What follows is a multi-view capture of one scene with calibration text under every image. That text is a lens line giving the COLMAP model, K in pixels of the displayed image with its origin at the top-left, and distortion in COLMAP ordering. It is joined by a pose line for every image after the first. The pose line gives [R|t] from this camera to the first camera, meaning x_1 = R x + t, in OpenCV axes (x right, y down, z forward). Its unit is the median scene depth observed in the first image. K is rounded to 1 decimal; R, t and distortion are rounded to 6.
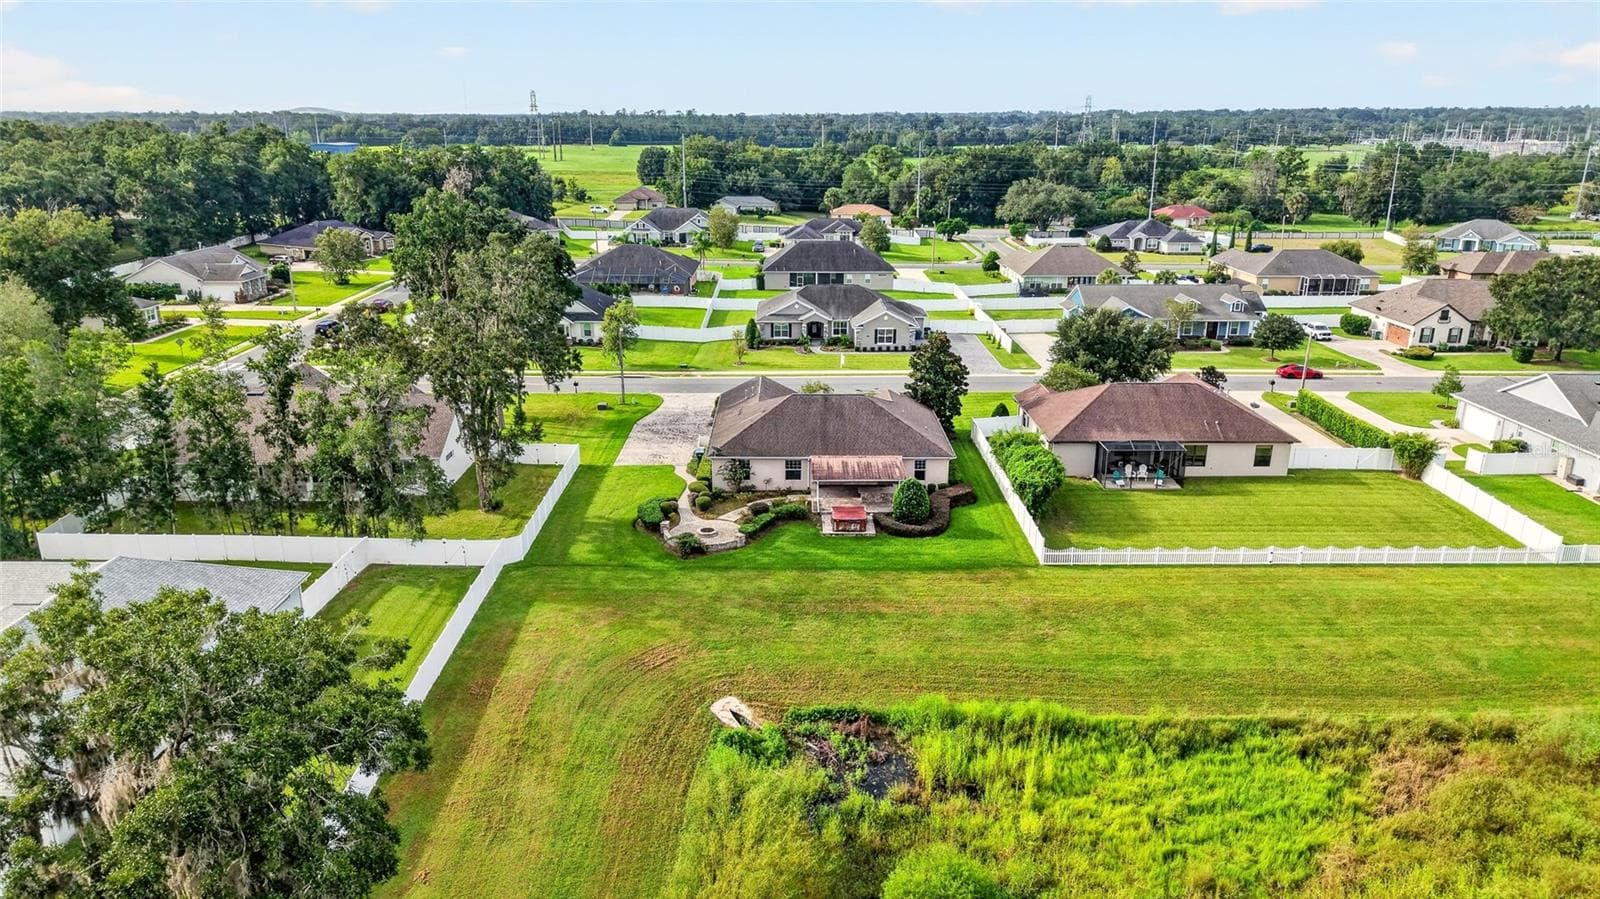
lens RADIAL K [[1064.6, 0, 795.1], [0, 1064.6, 475.0], [0, 0, 1]] dist [0.050856, -0.067435]
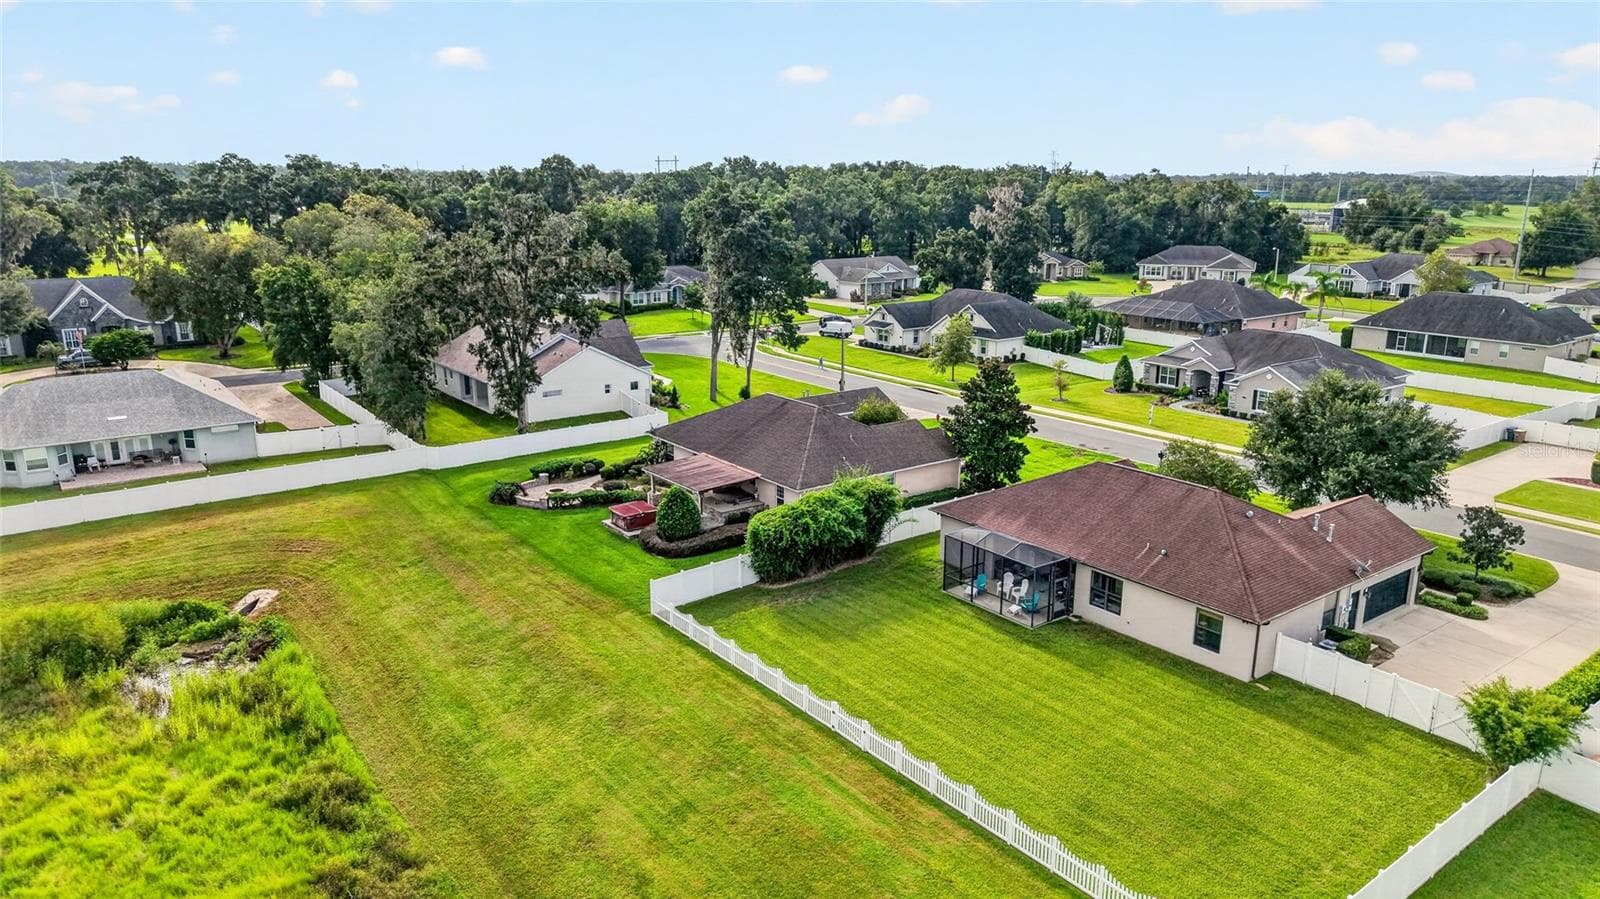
lens RADIAL K [[1064.6, 0, 795.1], [0, 1064.6, 475.0], [0, 0, 1]] dist [0.050856, -0.067435]
pose [[0.585991, 0.213188, -0.781771, 0.720646], [-0.258634, 0.963516, 0.068886, -0.076691], [0.767934, 0.161826, 0.619749, 0.484411]]
